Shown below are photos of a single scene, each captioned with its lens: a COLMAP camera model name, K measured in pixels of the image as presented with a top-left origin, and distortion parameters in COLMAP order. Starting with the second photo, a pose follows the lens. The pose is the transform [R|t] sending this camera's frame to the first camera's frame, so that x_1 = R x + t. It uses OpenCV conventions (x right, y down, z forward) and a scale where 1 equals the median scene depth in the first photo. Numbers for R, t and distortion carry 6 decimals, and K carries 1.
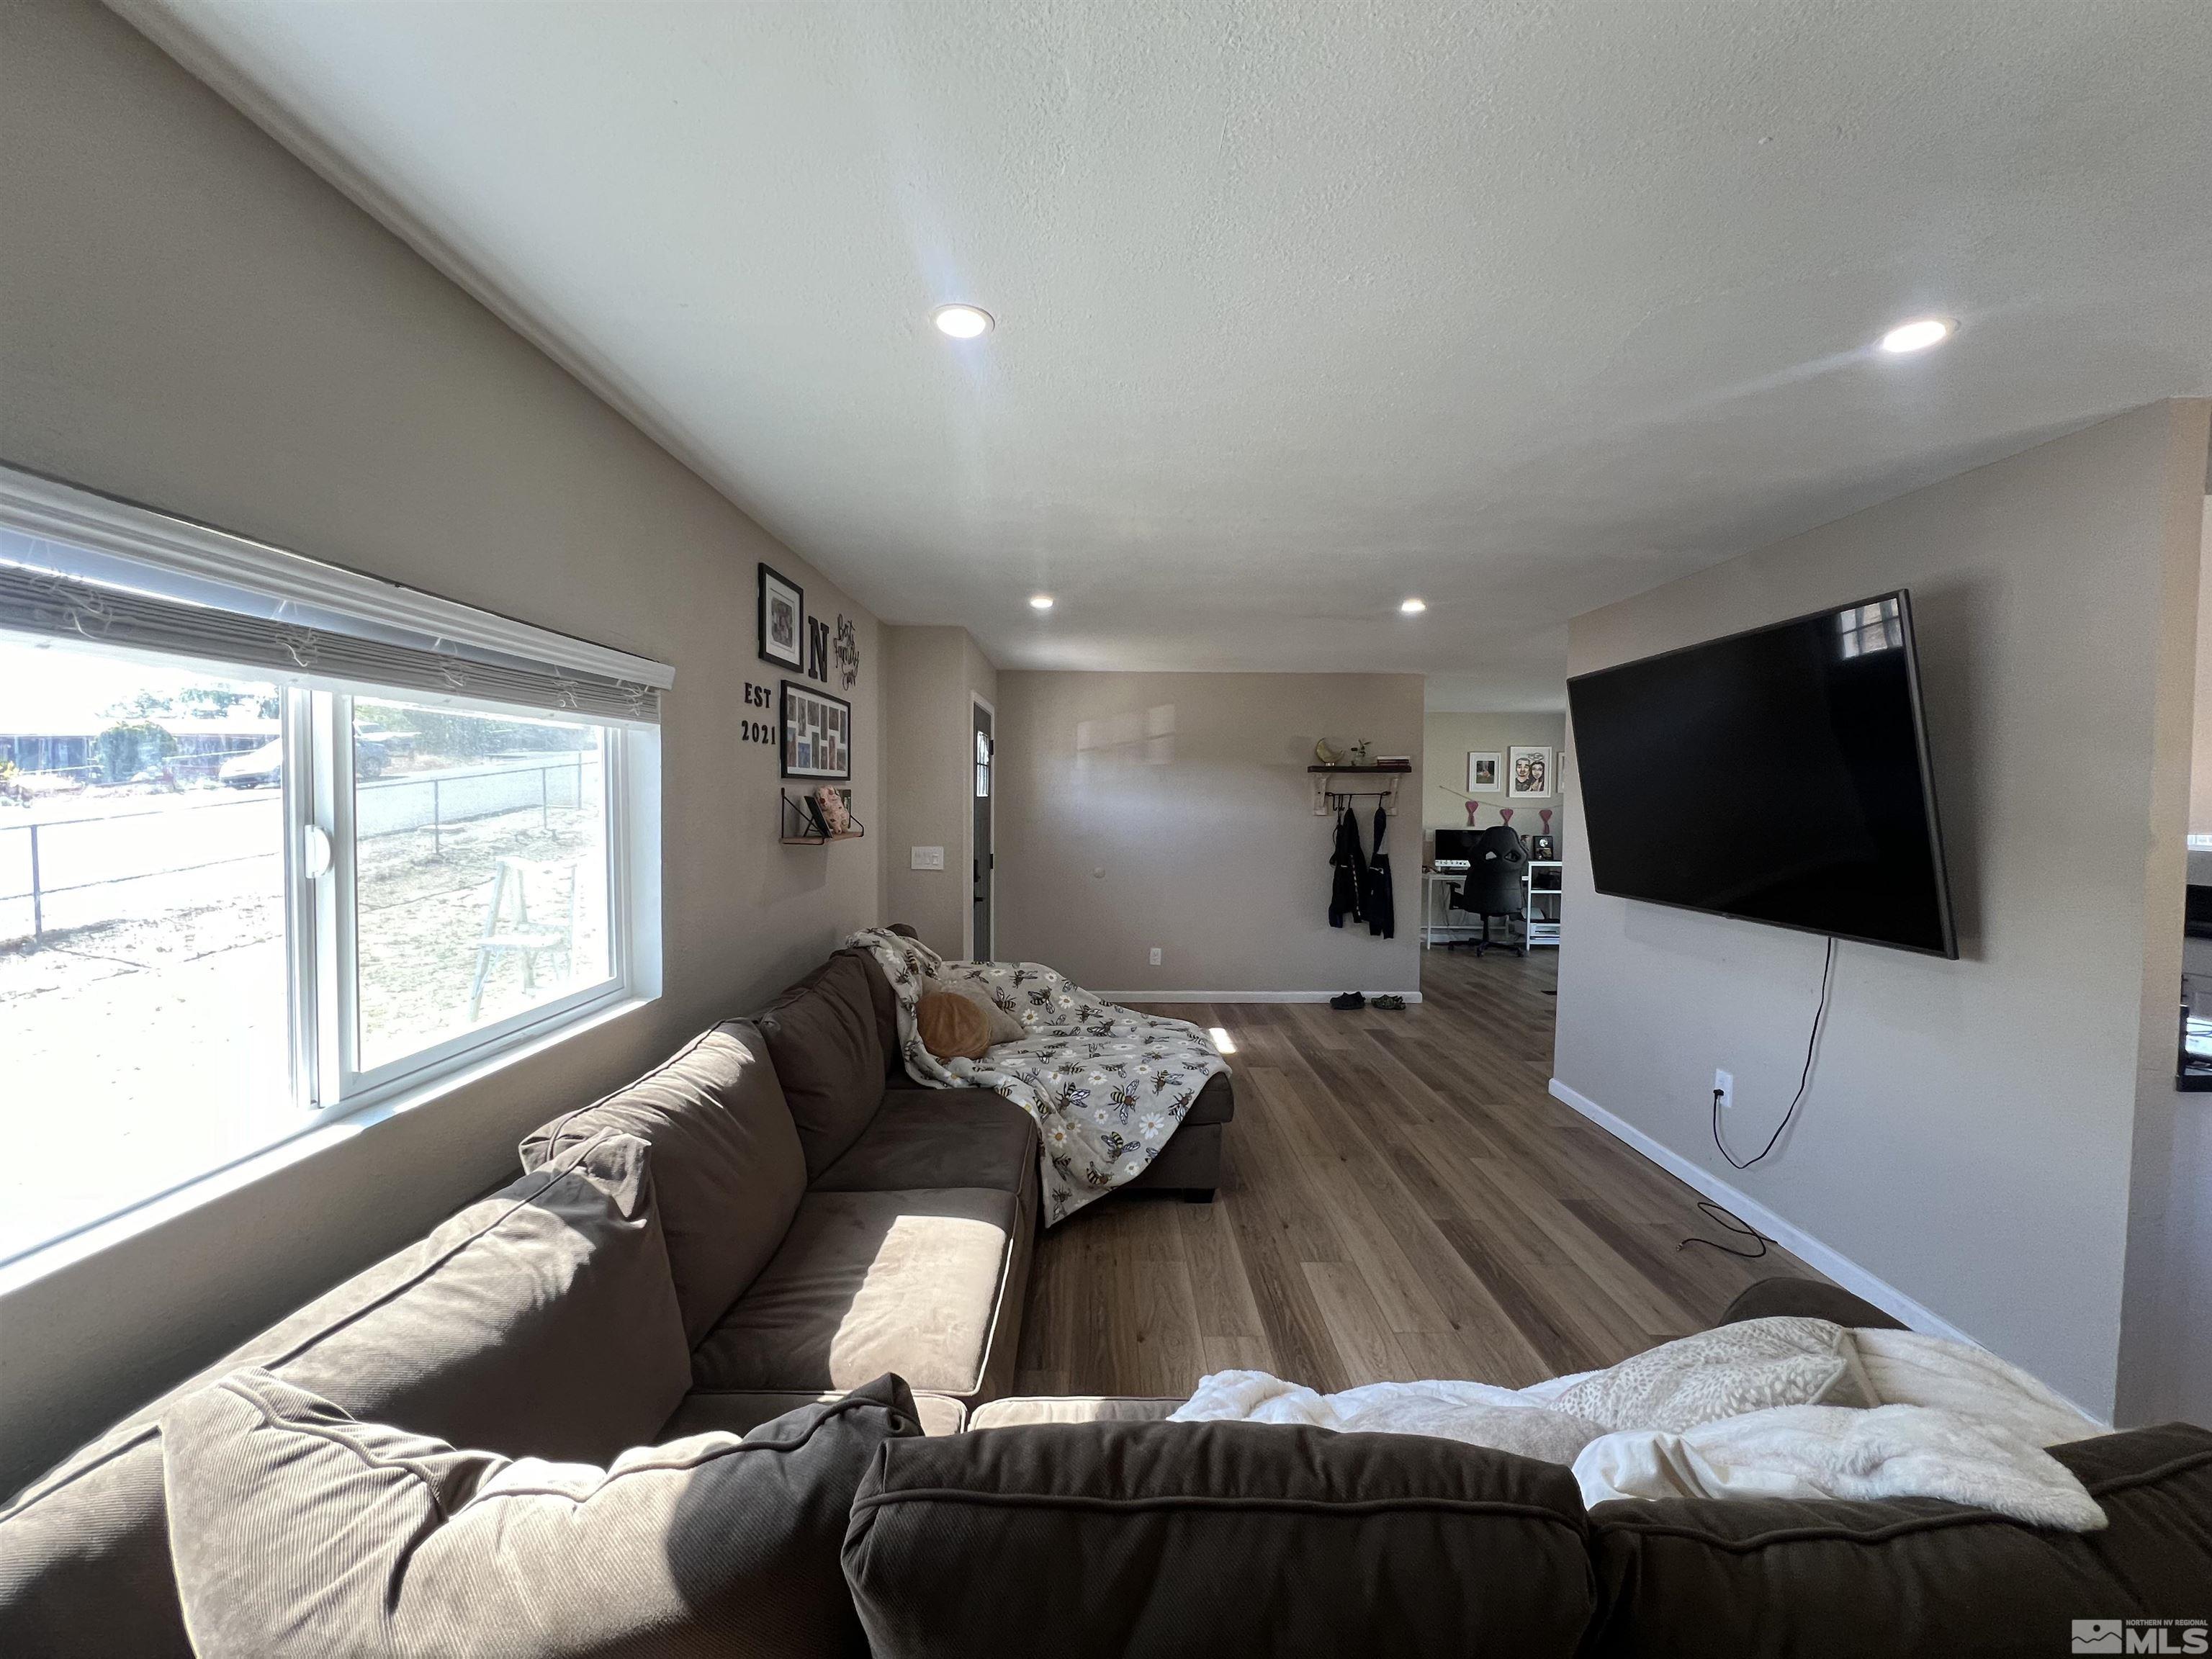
lens RADIAL K [[886.4, 0, 1105.1], [0, 886.4, 828.3], [0, 0, 1]] dist [-0.002862, 0.000168]
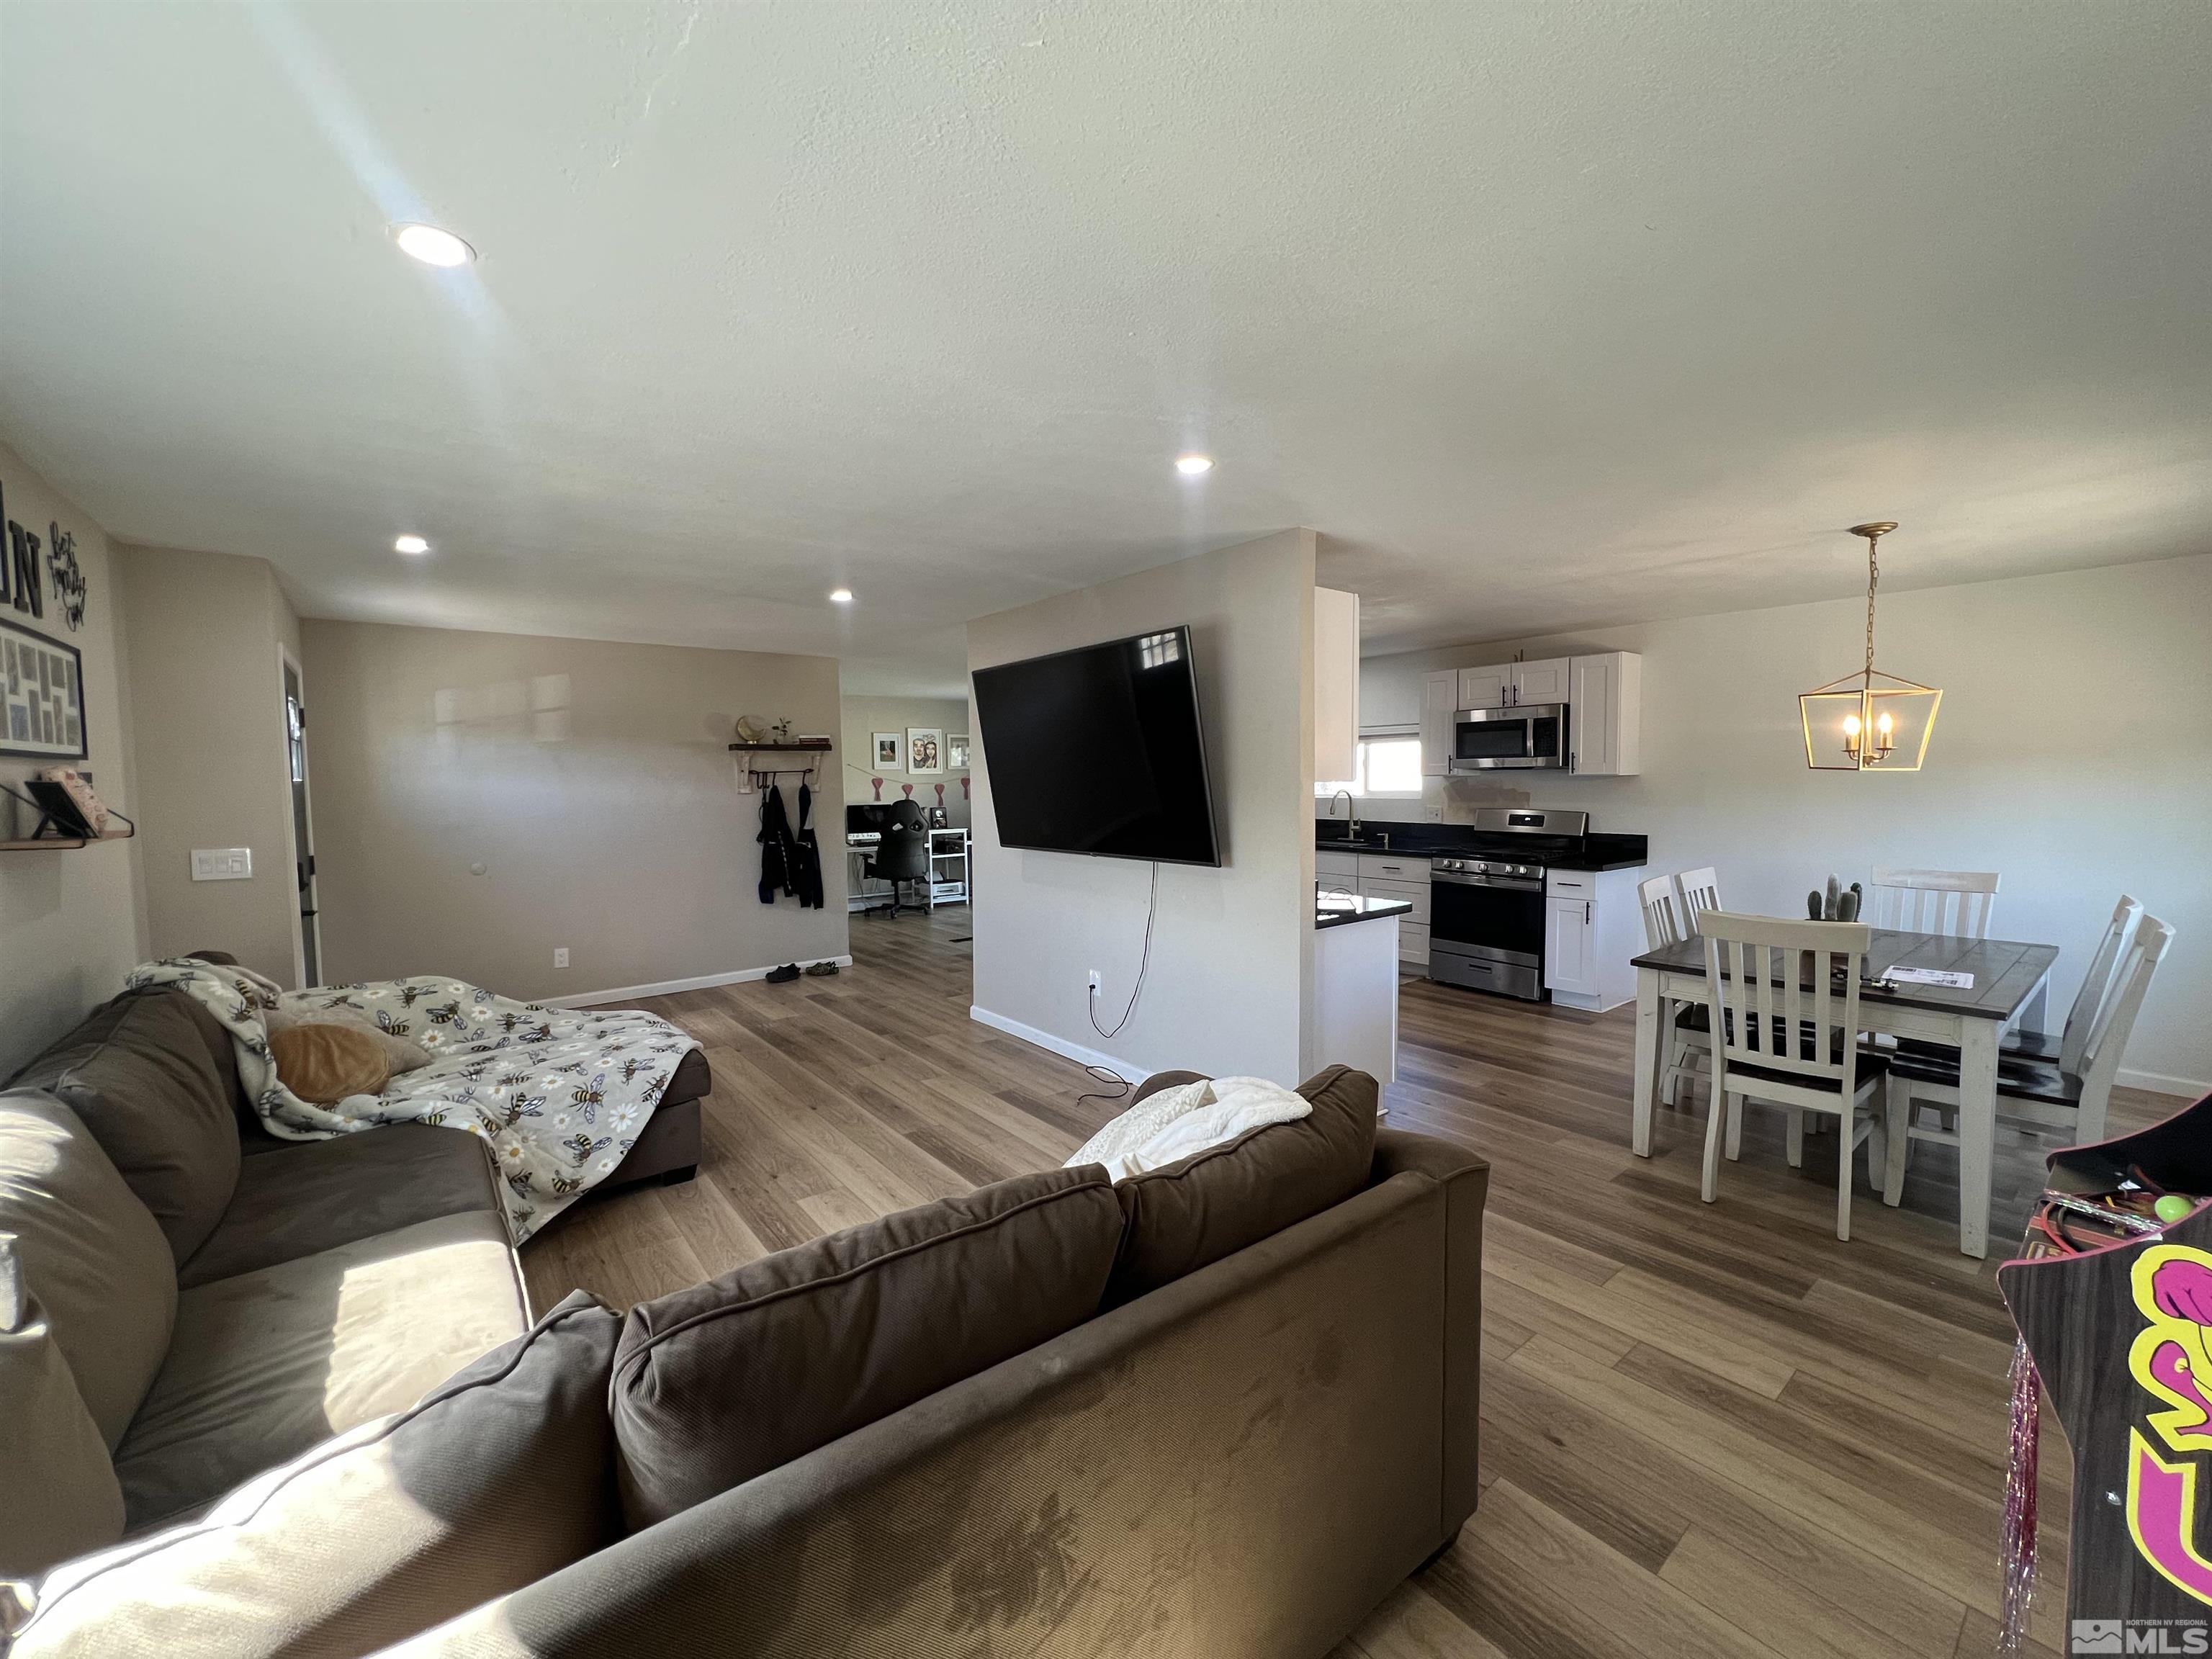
lens RADIAL K [[886.4, 0, 1107.2], [0, 886.4, 831.0], [0, 0, 1]] dist [-0.002862, 0.000168]
pose [[0.784628, -0.056209, 0.617413, -0.090769], [0.041204, 0.998408, 0.038531, 0.009329], [-0.618596, -0.004792, 0.785695, -0.060879]]
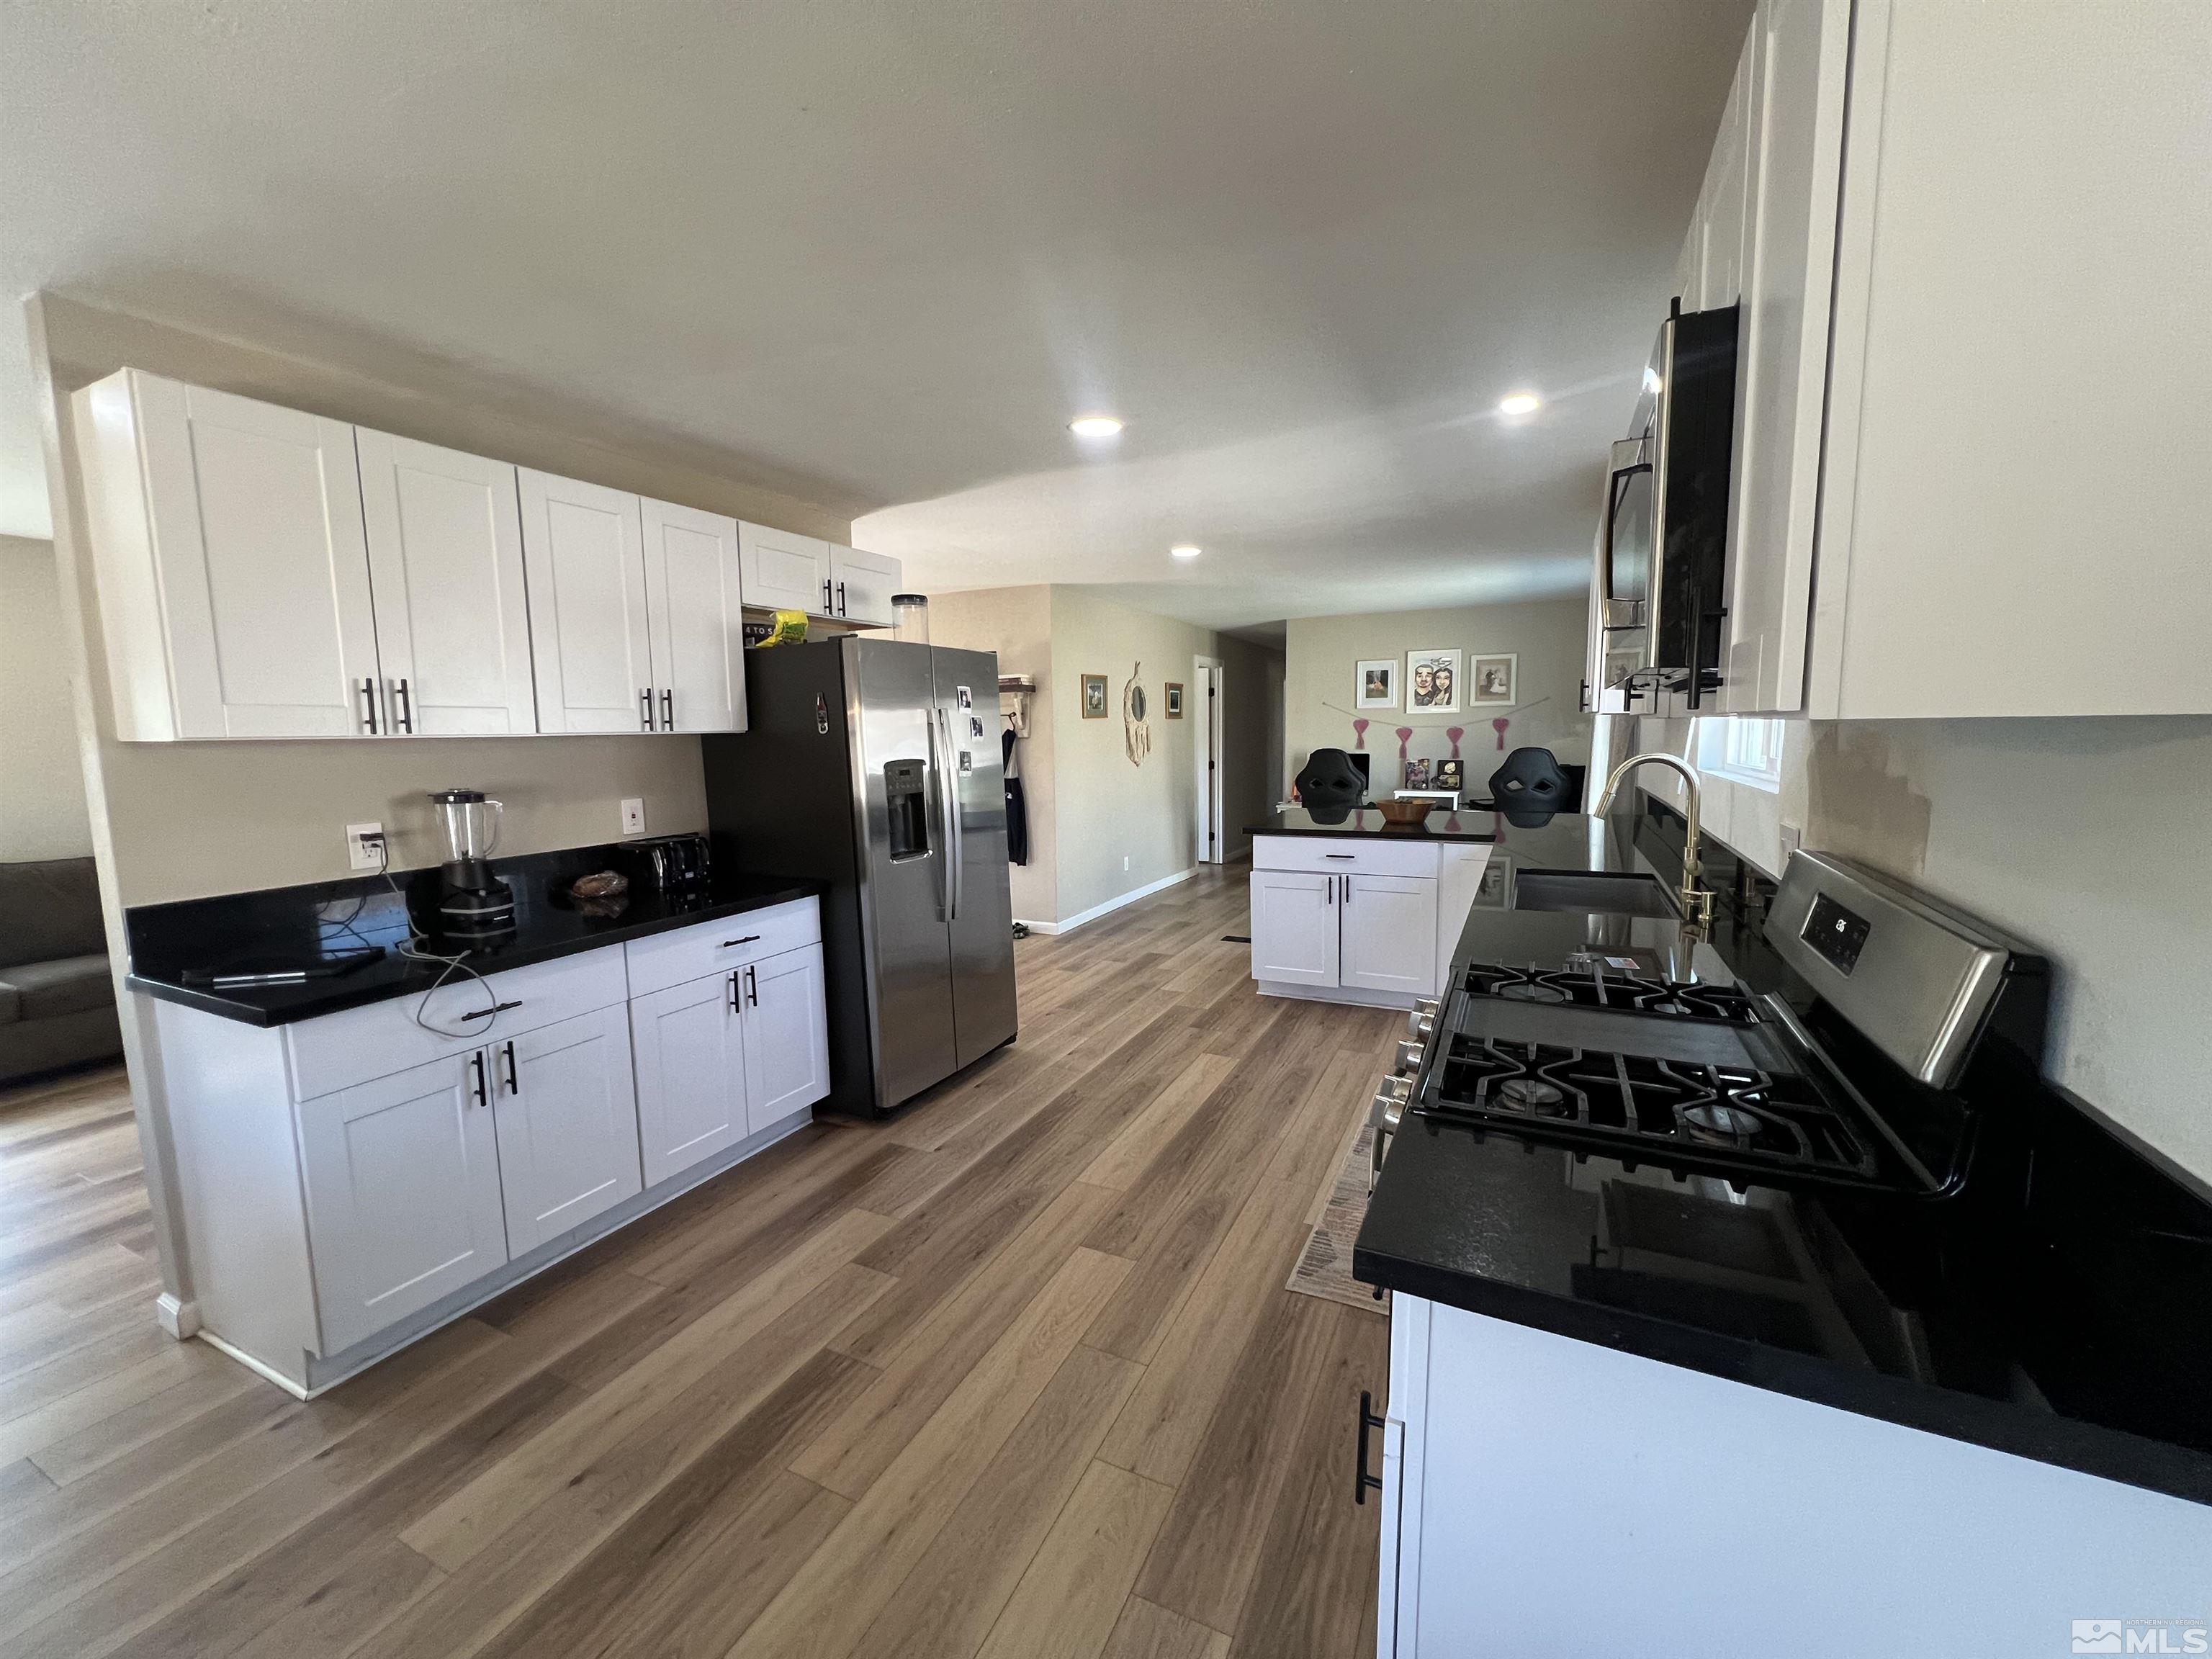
lens RADIAL K [[886.4, 0, 1108.1], [0, 886.4, 830.6], [0, 0, 1]] dist [-0.002862, 0.000168]
pose [[0.897448, 0.032826, -0.439897, 1.360320], [0.002880, 0.996770, 0.080256, 0.016496], [0.441110, -0.073292, 0.894455, 0.298839]]
